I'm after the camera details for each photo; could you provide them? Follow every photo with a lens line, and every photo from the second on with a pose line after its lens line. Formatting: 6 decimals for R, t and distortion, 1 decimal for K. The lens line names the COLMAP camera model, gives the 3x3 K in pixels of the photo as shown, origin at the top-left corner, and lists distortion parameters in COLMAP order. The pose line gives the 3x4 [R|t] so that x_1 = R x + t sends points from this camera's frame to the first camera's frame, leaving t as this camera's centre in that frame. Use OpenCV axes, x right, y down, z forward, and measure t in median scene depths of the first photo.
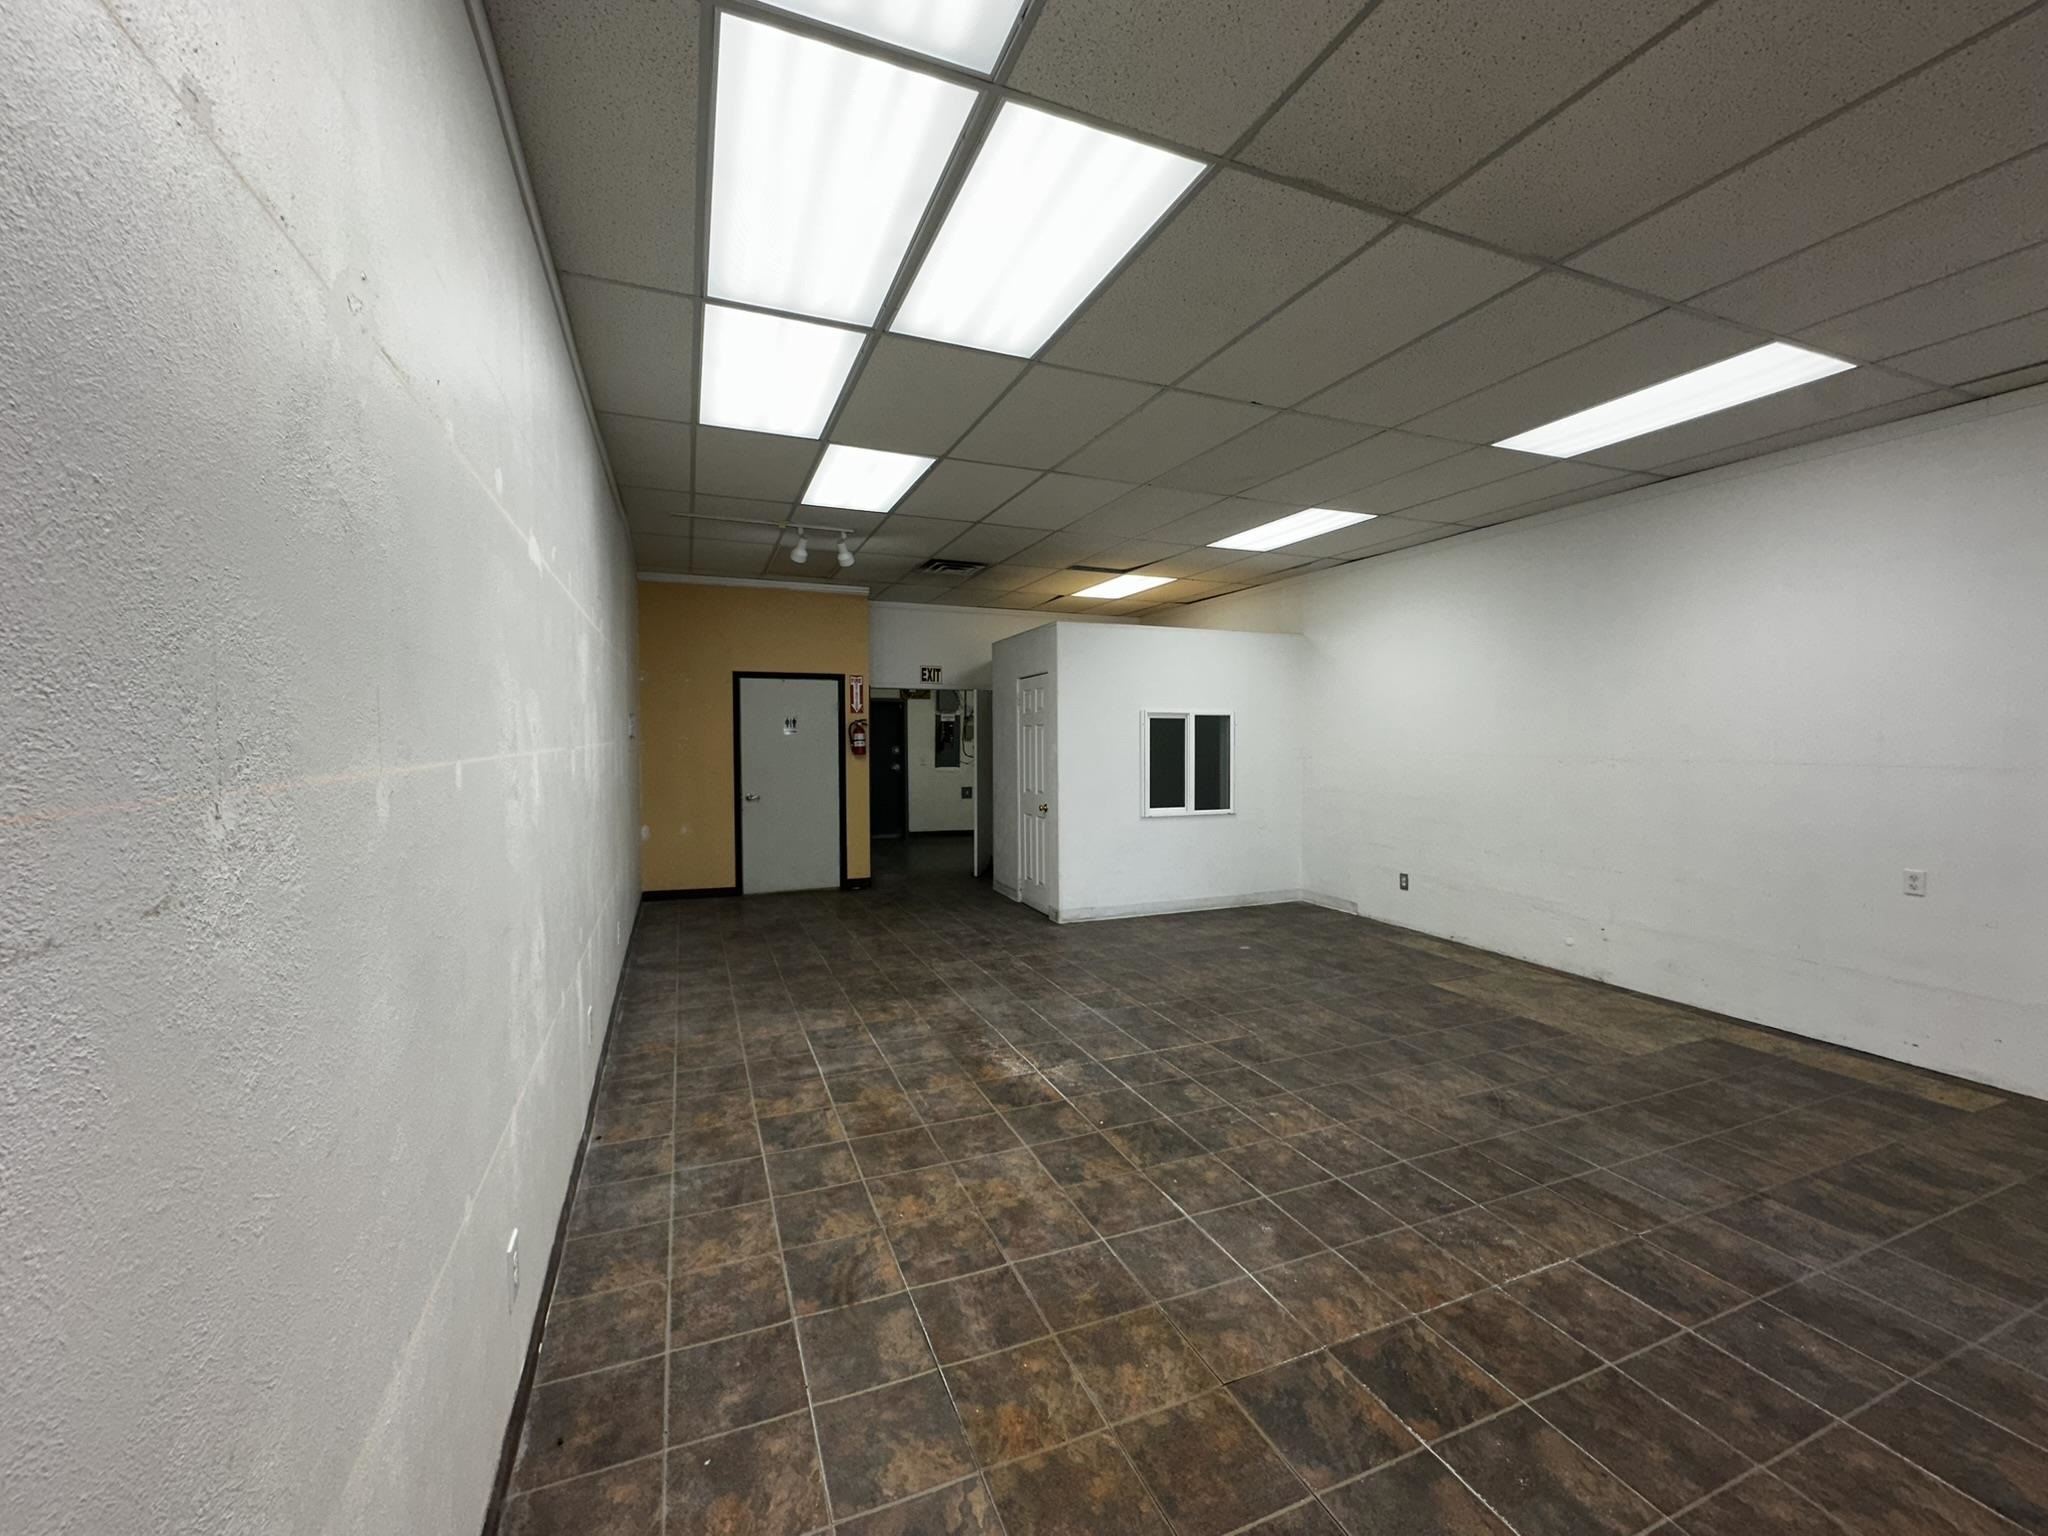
lens RADIAL K [[819.4, 0, 1024.0], [0, 819.4, 768.0], [0, 0, 1]] dist [0.000538, 0.000104]
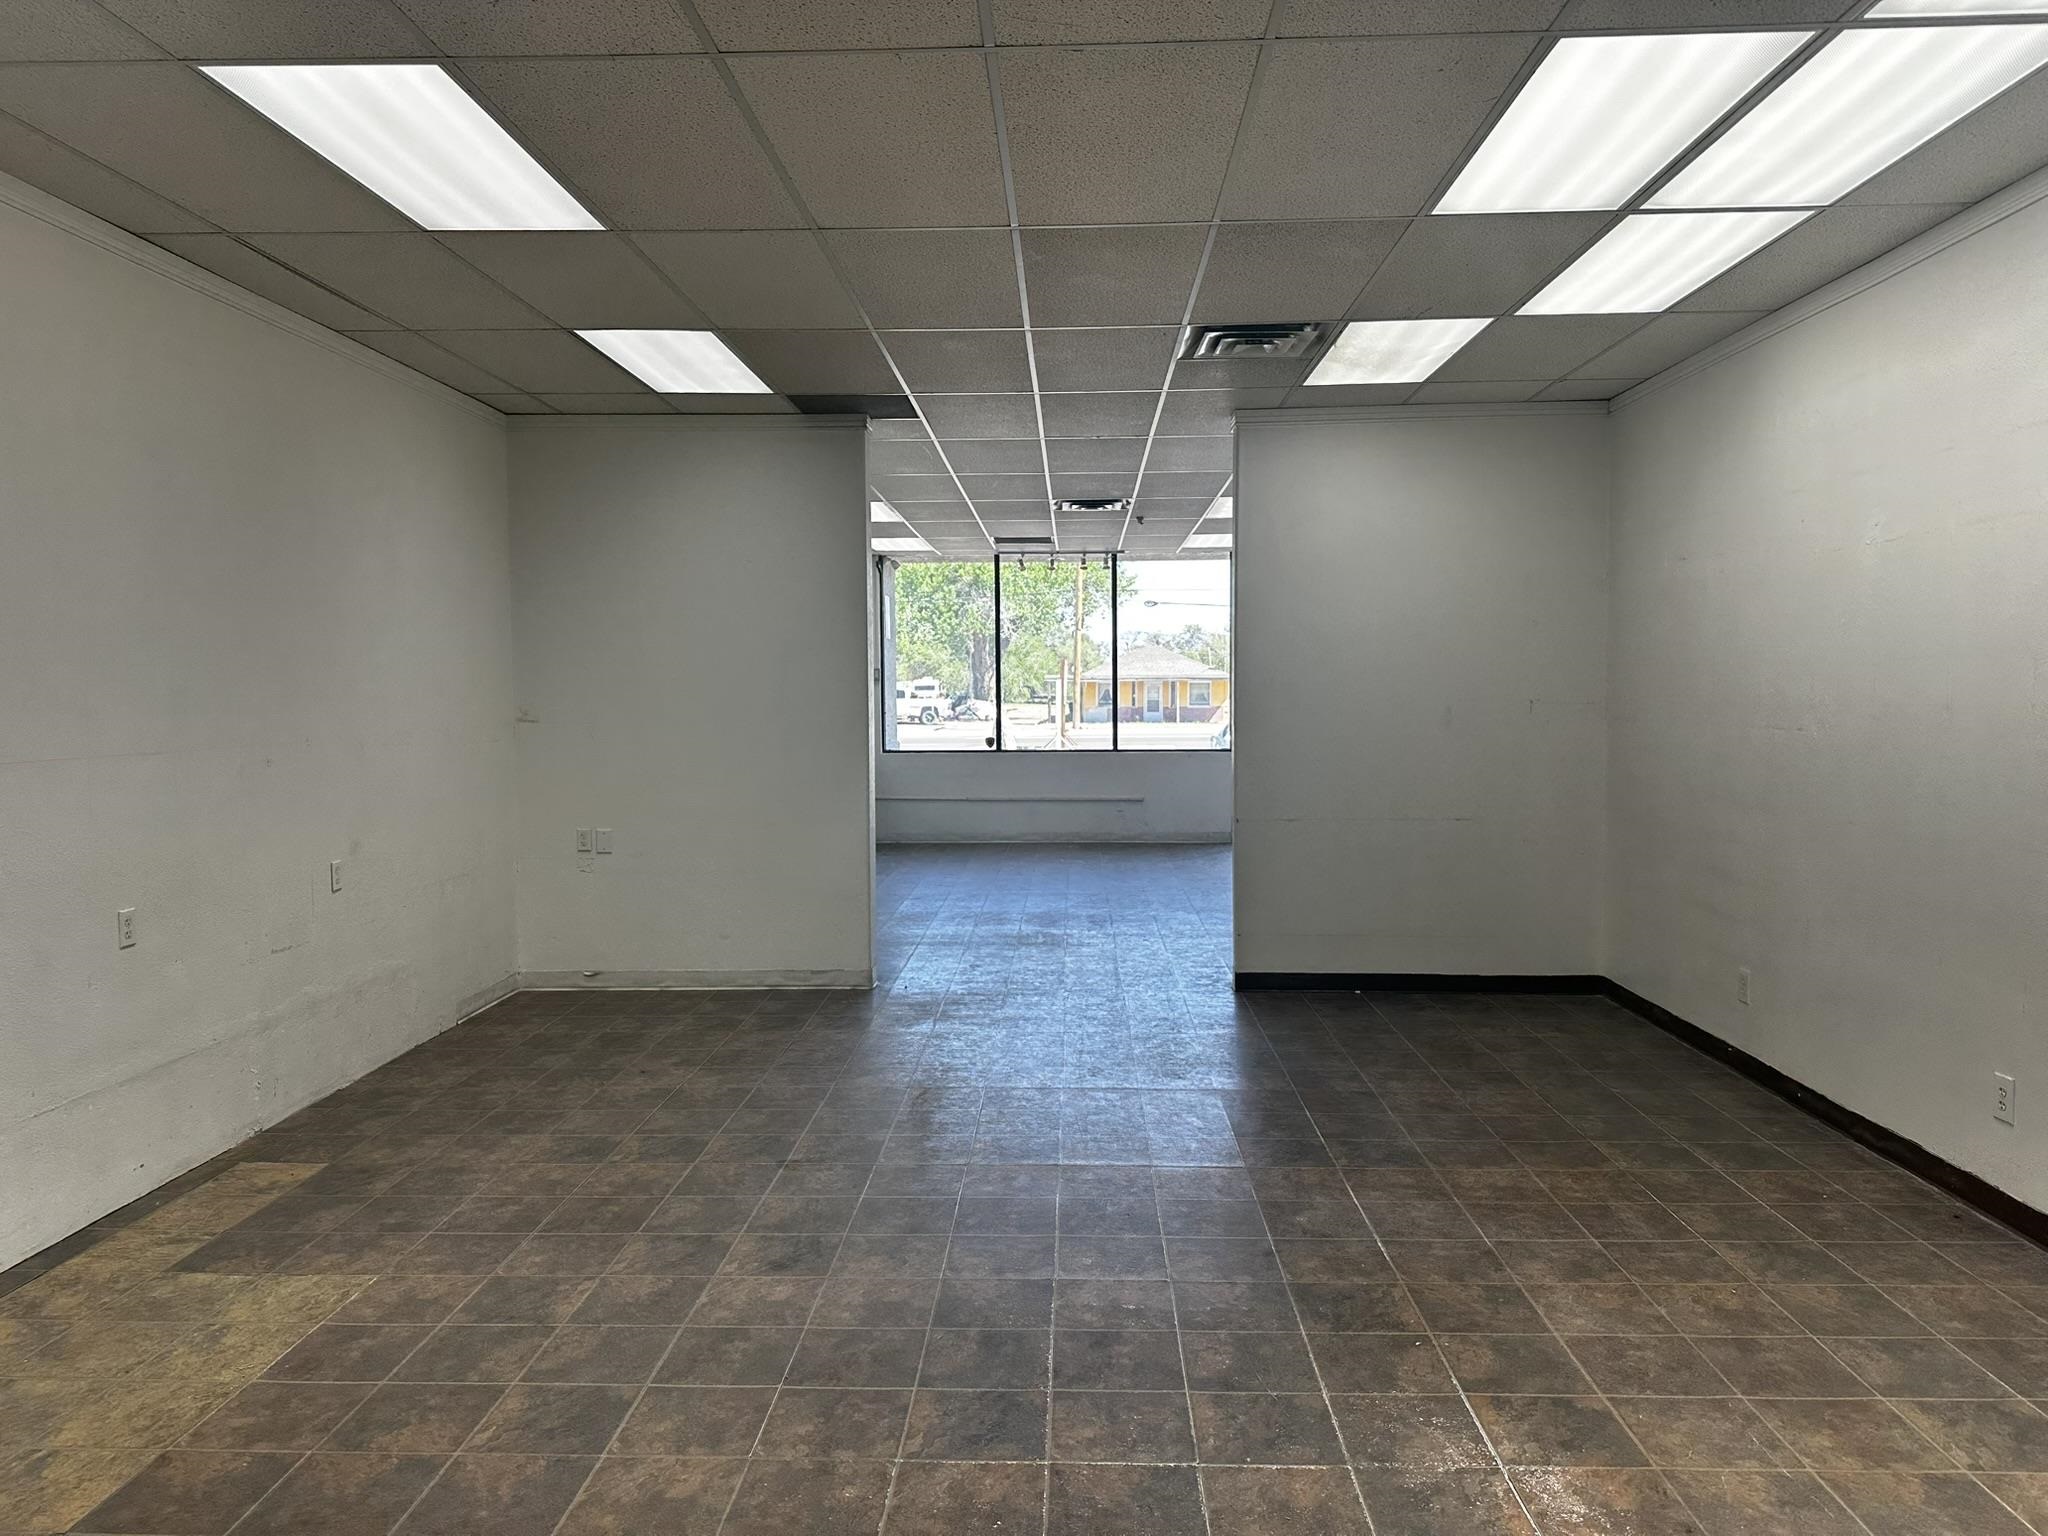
lens RADIAL K [[1435.8, 0, 1024.0], [0, 1435.8, 768.0], [0, 0, 1]] dist [-0.005447, -0.001809]
pose [[-0.909124, -0.015946, 0.416220, -0.070524], [0.025028, 0.995370, 0.092801, -0.090113], [-0.415772, 0.094785, -0.904516, 1.928406]]
